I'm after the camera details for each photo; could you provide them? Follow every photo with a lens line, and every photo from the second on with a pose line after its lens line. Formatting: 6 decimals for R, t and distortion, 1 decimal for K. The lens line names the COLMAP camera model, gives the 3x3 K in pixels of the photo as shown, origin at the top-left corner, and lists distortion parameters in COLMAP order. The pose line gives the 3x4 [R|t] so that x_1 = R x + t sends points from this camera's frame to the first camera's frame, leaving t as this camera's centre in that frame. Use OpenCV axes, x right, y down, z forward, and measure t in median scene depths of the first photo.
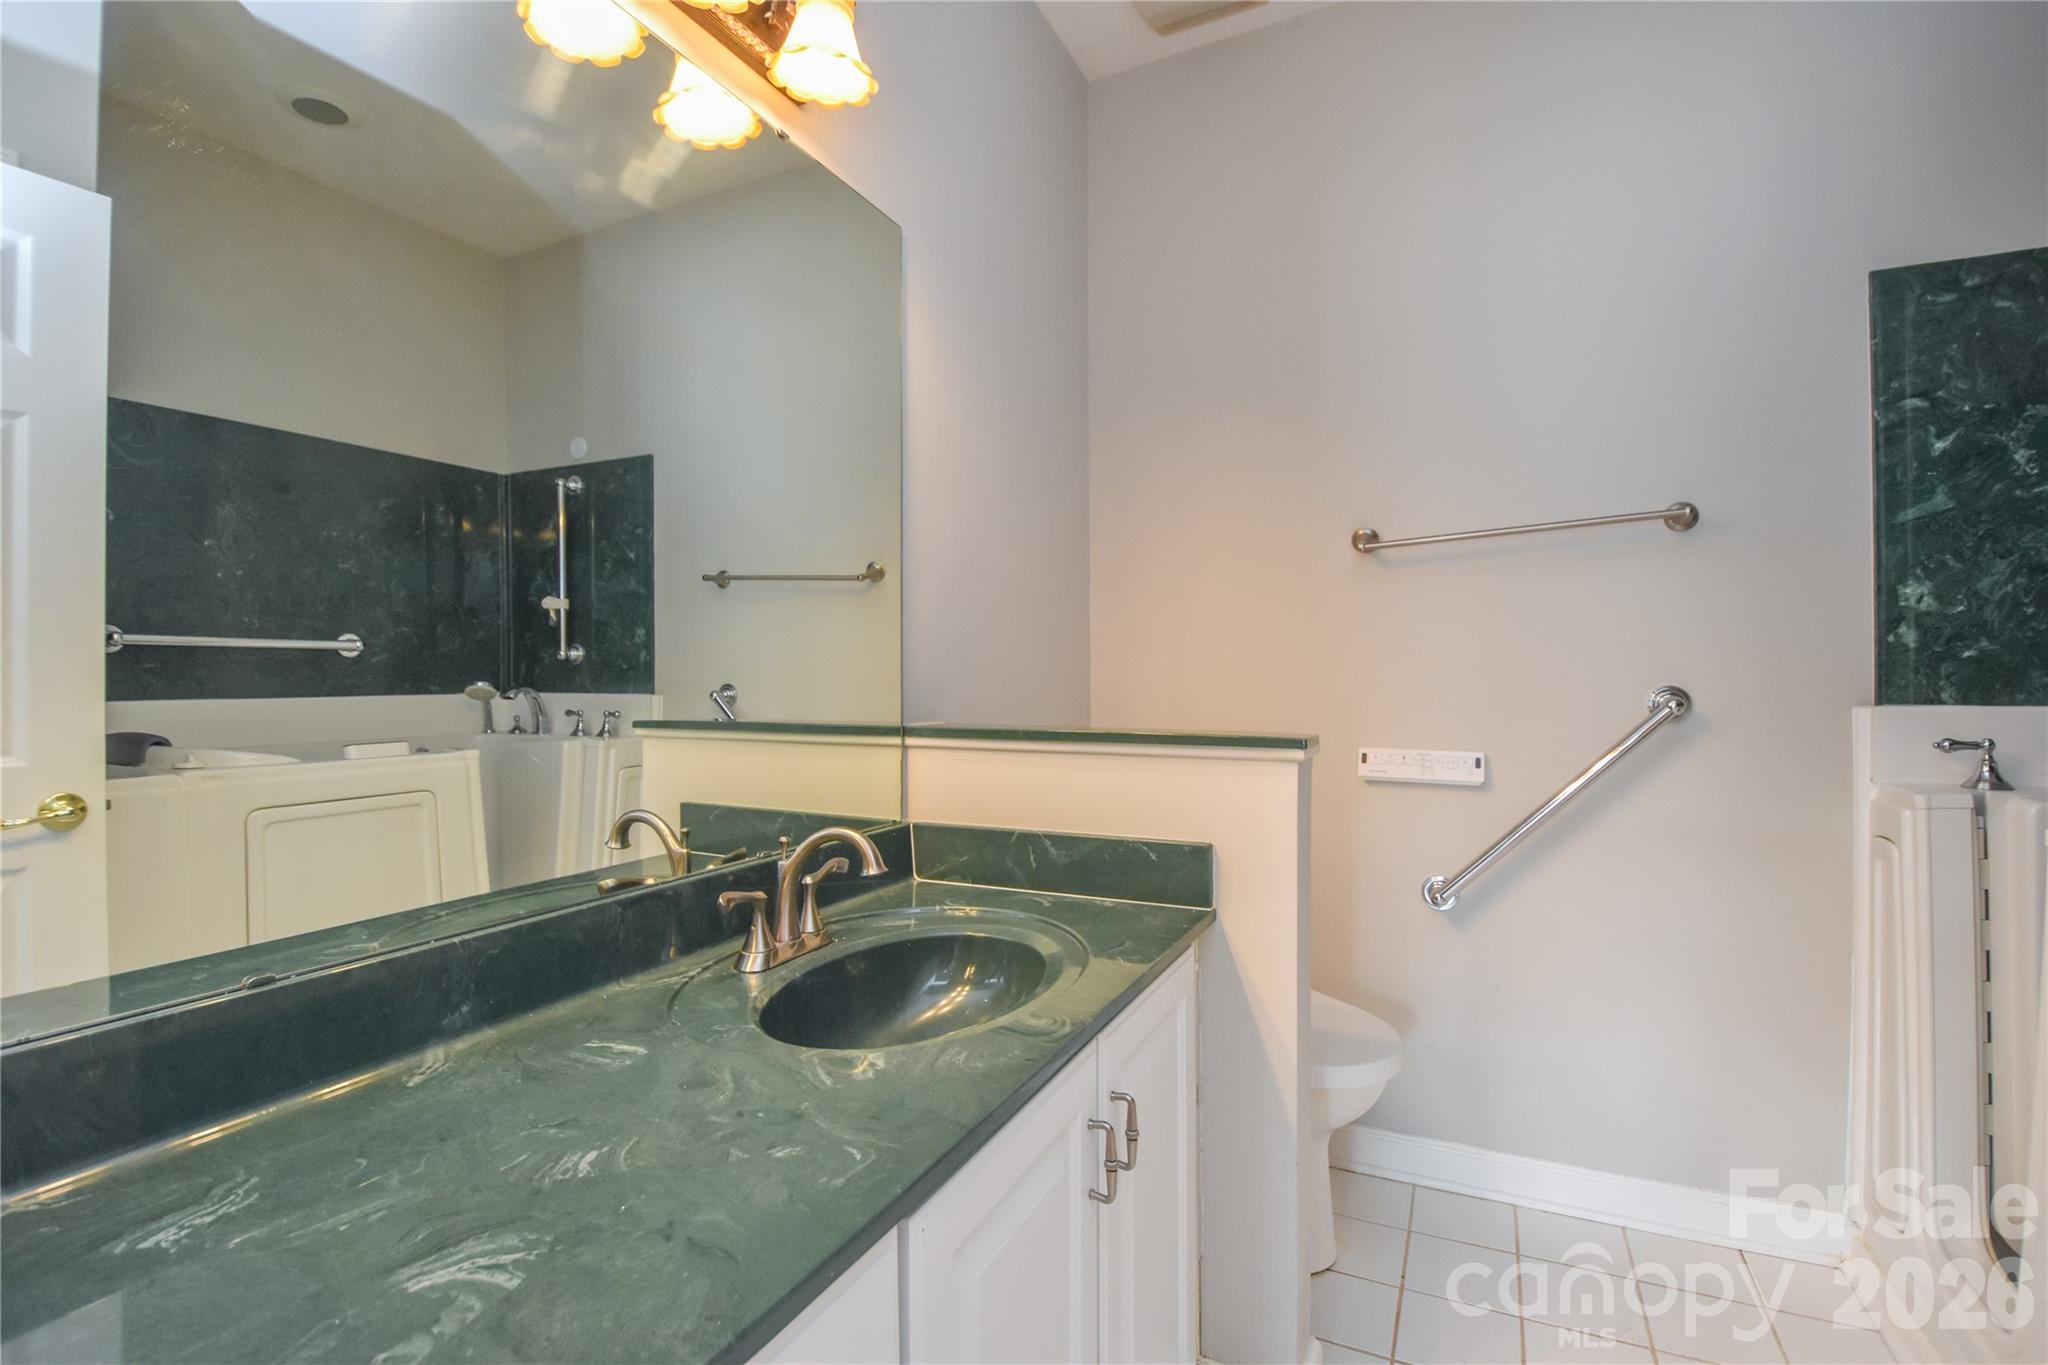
lens RADIAL K [[902.9, 0, 1029.3], [0, 902.9, 683.3], [0, 0, 1]] dist [0.004021, -0.014011]
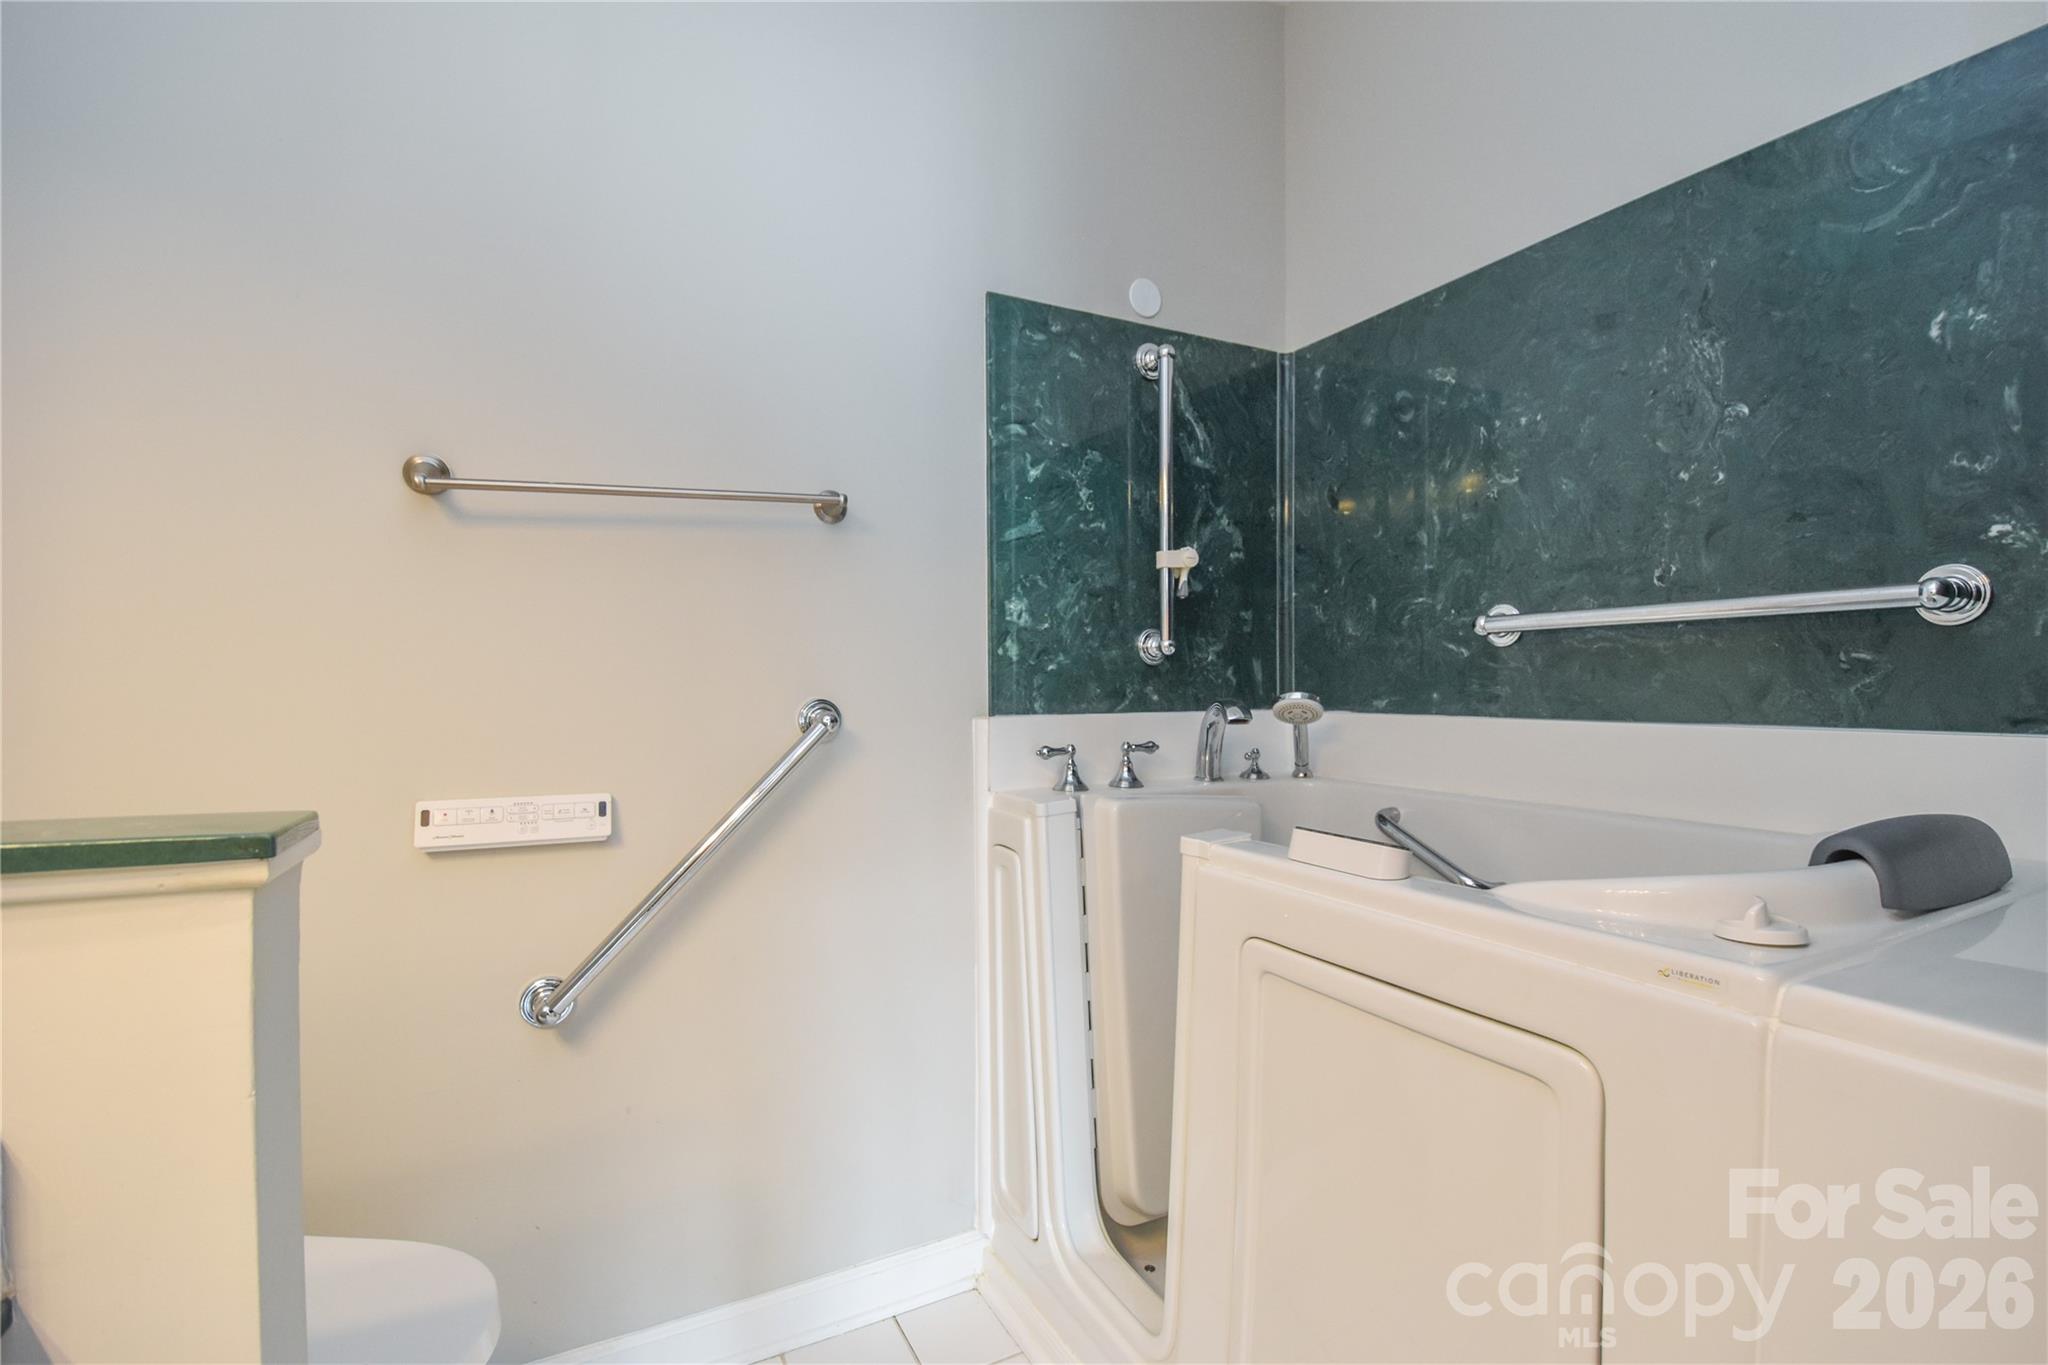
lens RADIAL K [[902.9, 0, 1029.3], [0, 902.9, 683.3], [0, 0, 1]] dist [0.004021, -0.014011]
pose [[0.584398, 0.004575, 0.811454, 0.135499], [0.008687, 0.999892, -0.011894, -0.000463], [-0.811420, 0.014000, 0.584295, 0.368266]]
